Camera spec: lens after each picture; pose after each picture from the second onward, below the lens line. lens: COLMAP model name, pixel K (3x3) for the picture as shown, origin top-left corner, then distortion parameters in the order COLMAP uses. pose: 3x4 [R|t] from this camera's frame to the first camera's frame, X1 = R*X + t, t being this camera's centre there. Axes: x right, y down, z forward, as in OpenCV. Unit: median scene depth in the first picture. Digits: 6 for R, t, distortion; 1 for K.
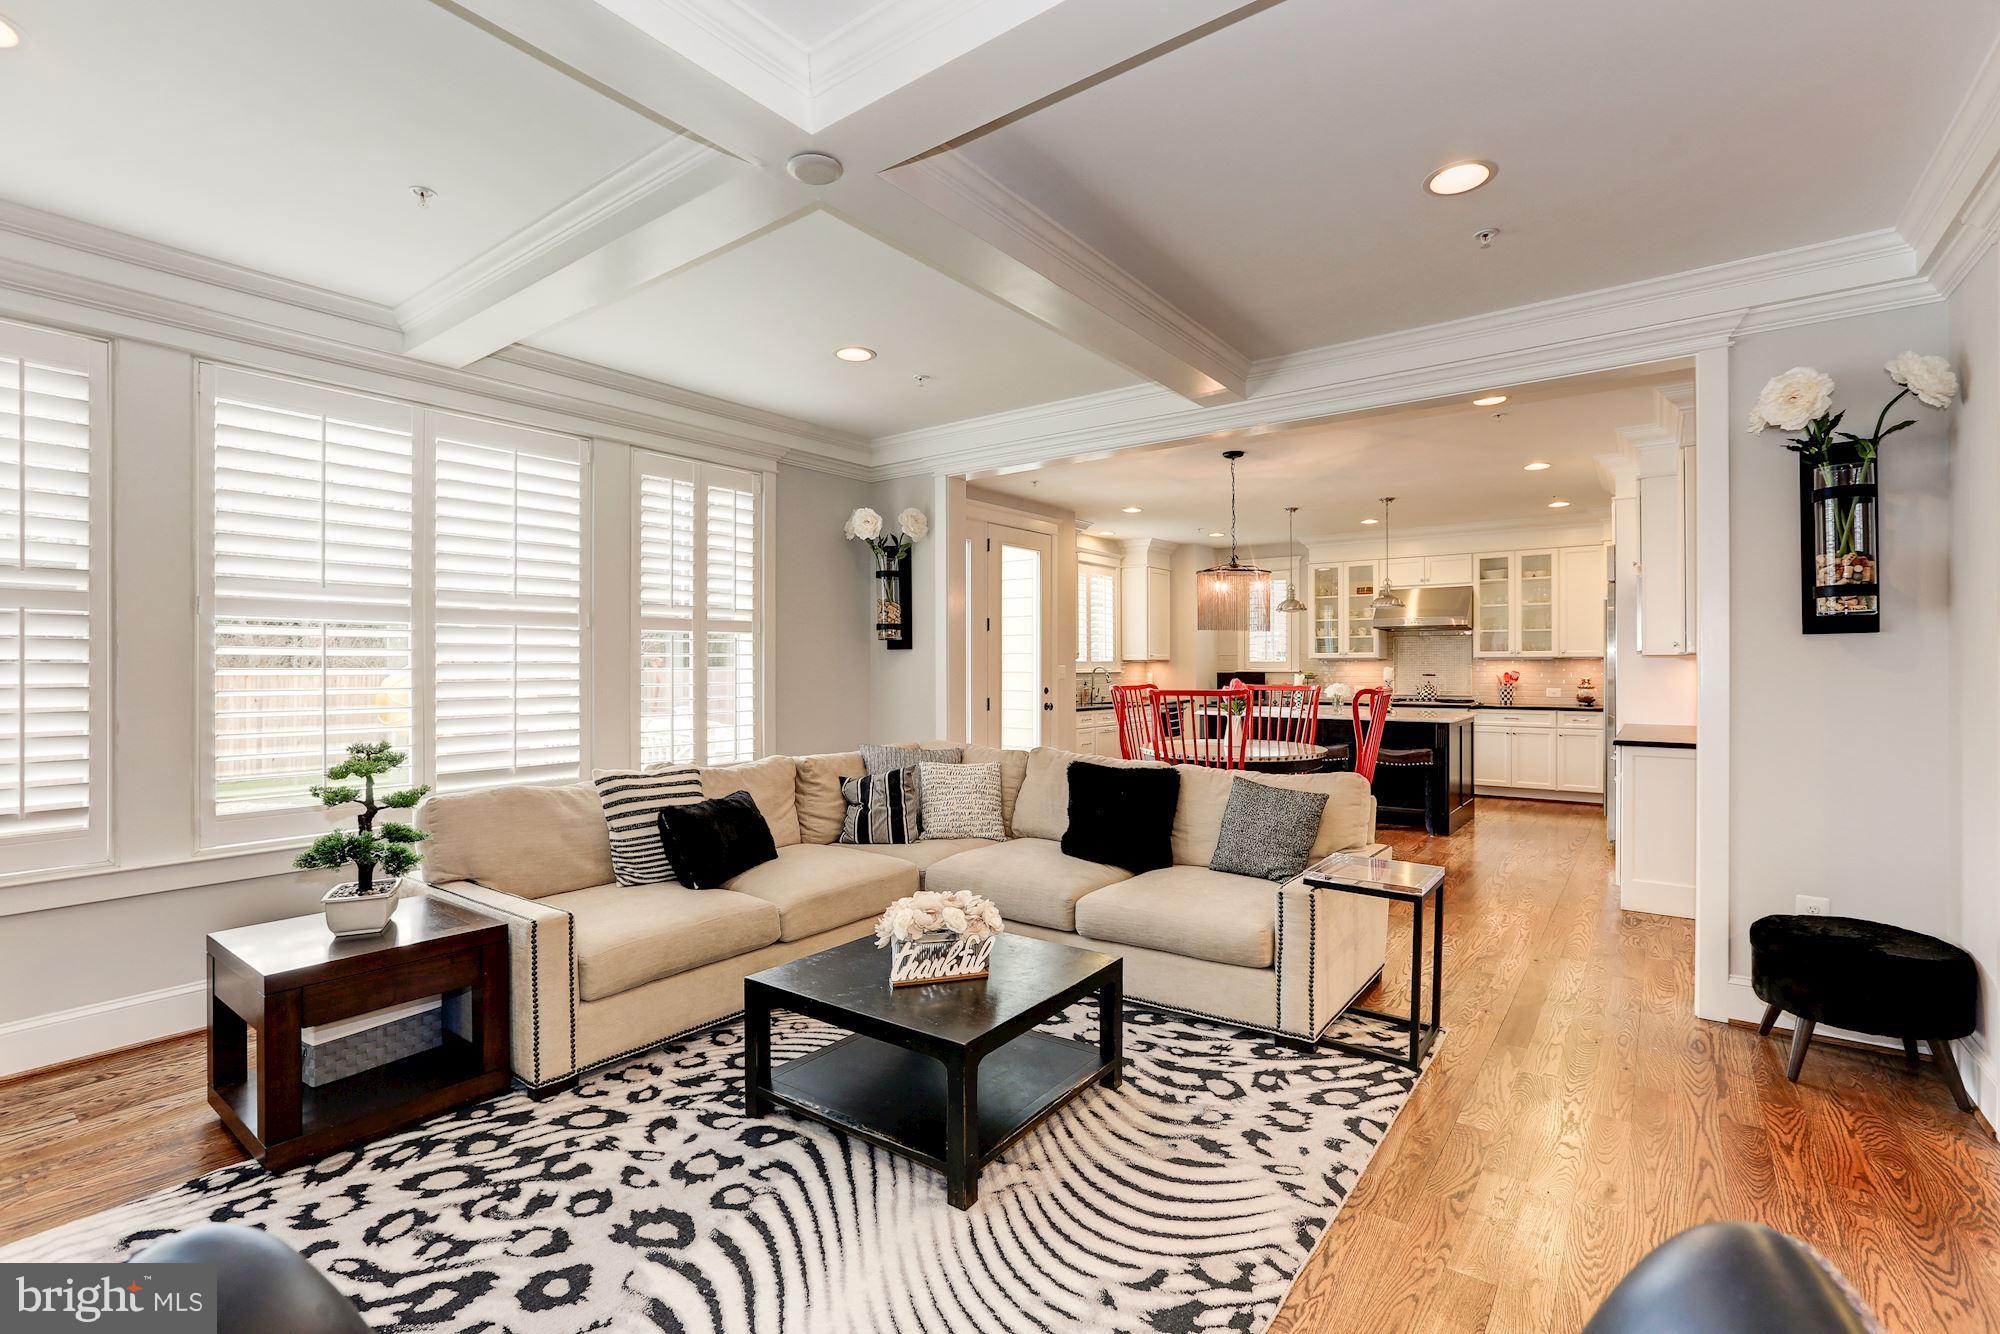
lens RADIAL K [[898.6, 0, 1014.1], [0, 898.6, 666.4], [0, 0, 1]] dist [-0.025307, 0.009753]
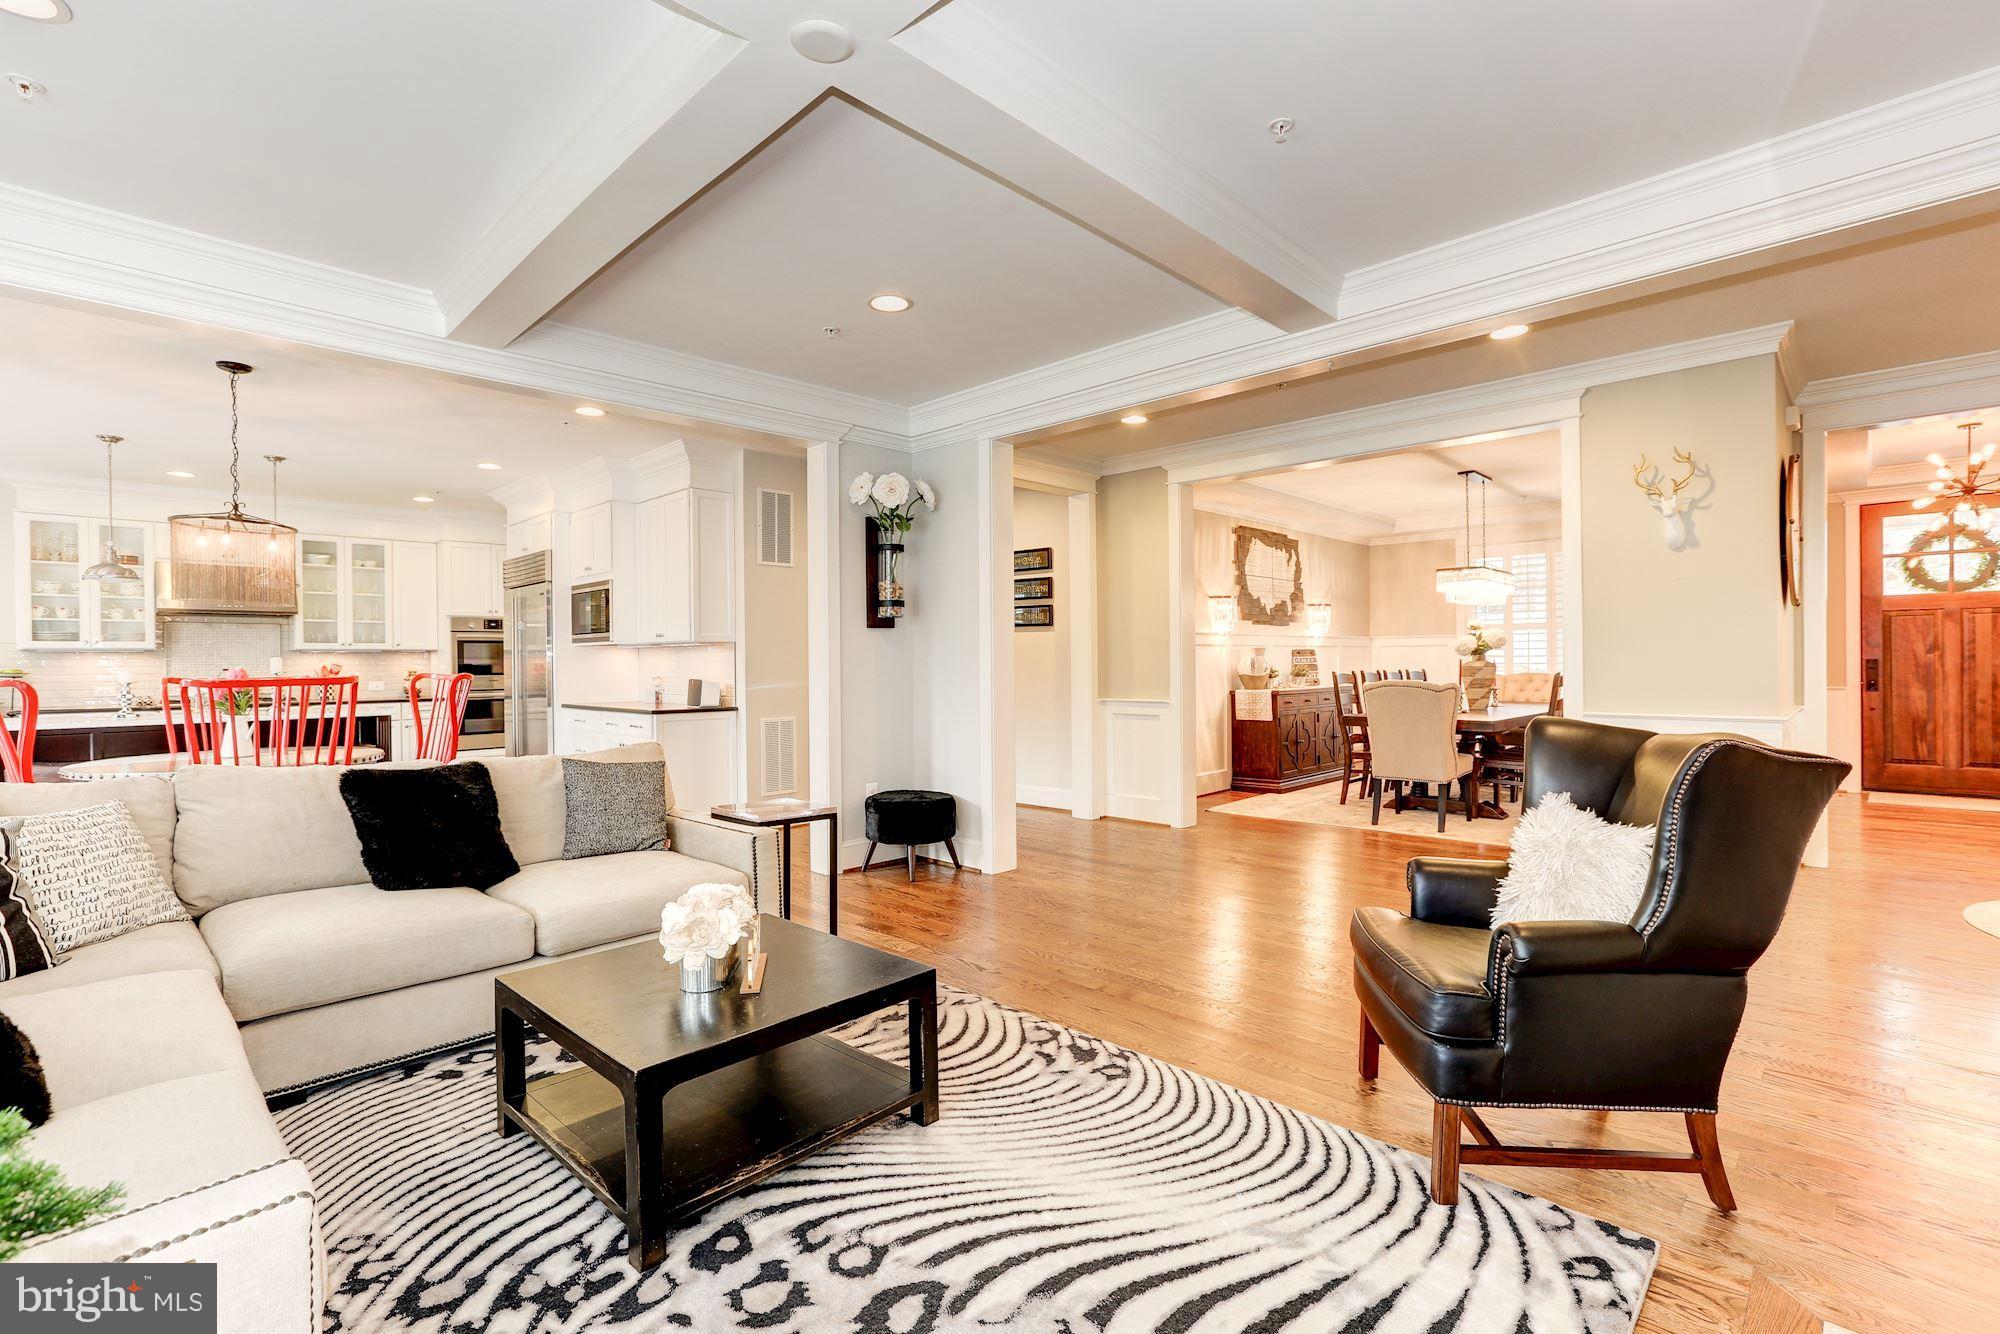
lens RADIAL K [[898.6, 0, 999.9], [0, 898.6, 661.9], [0, 0, 1]] dist [-0.025307, 0.009753]
pose [[0.137968, 0.000417, 0.990437, -0.811998], [0.010740, 0.999940, -0.001917, 0.036123], [-0.990378, 0.010901, 0.137955, 0.549810]]
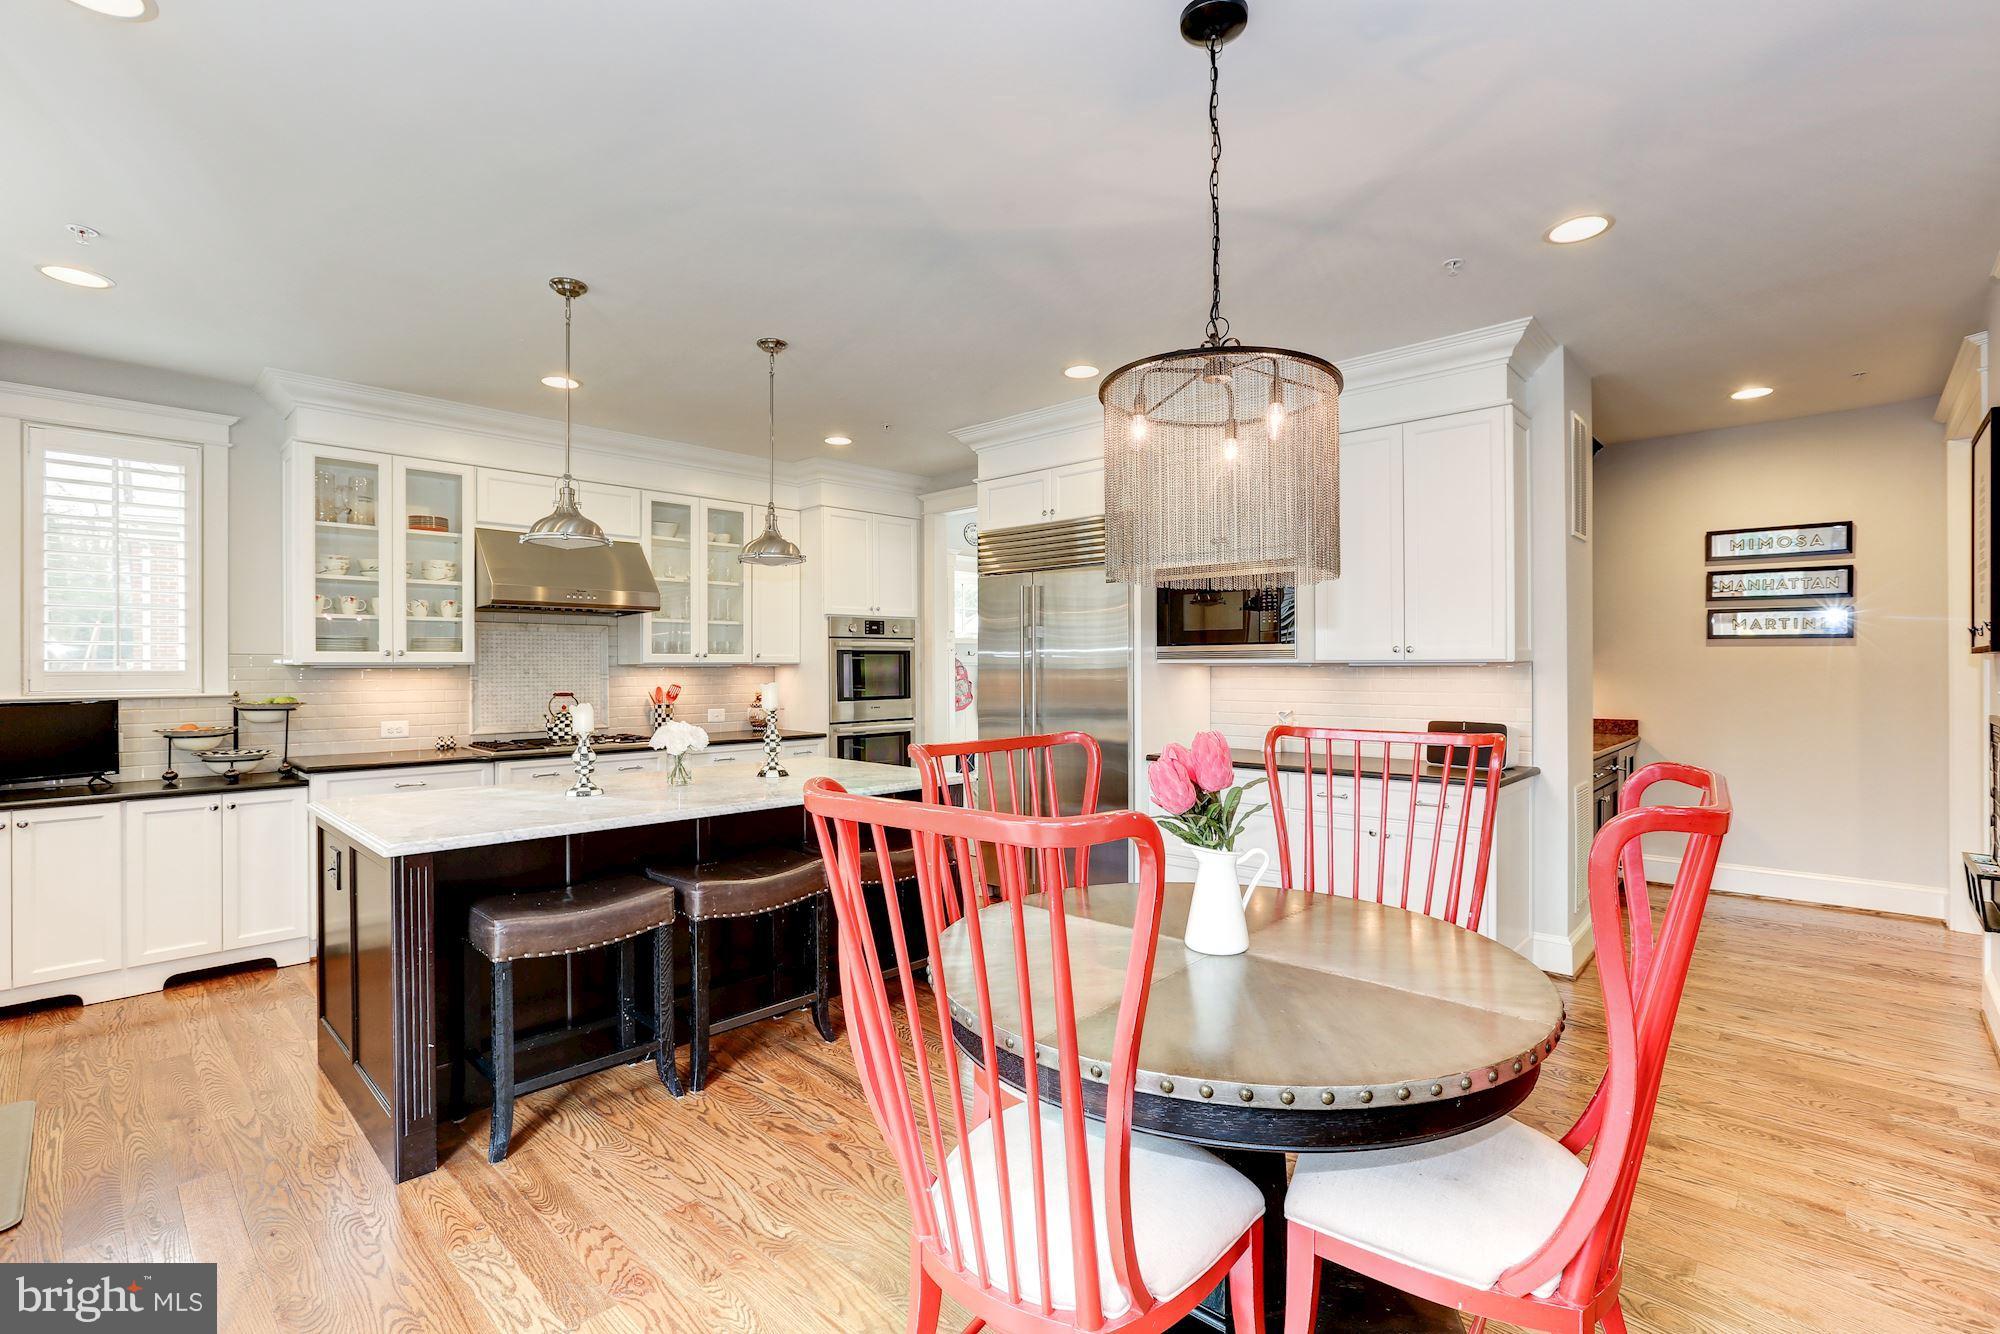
lens RADIAL K [[898.6, 0, 1007.0], [0, 898.6, 667.1], [0, 0, 1]] dist [-0.025307, 0.009753]
pose [[0.133341, 0.001900, 0.991068, -0.144211], [0.006067, 0.999978, -0.002733, -0.012833], [-0.991052, 0.006377, 0.133327, 2.071701]]
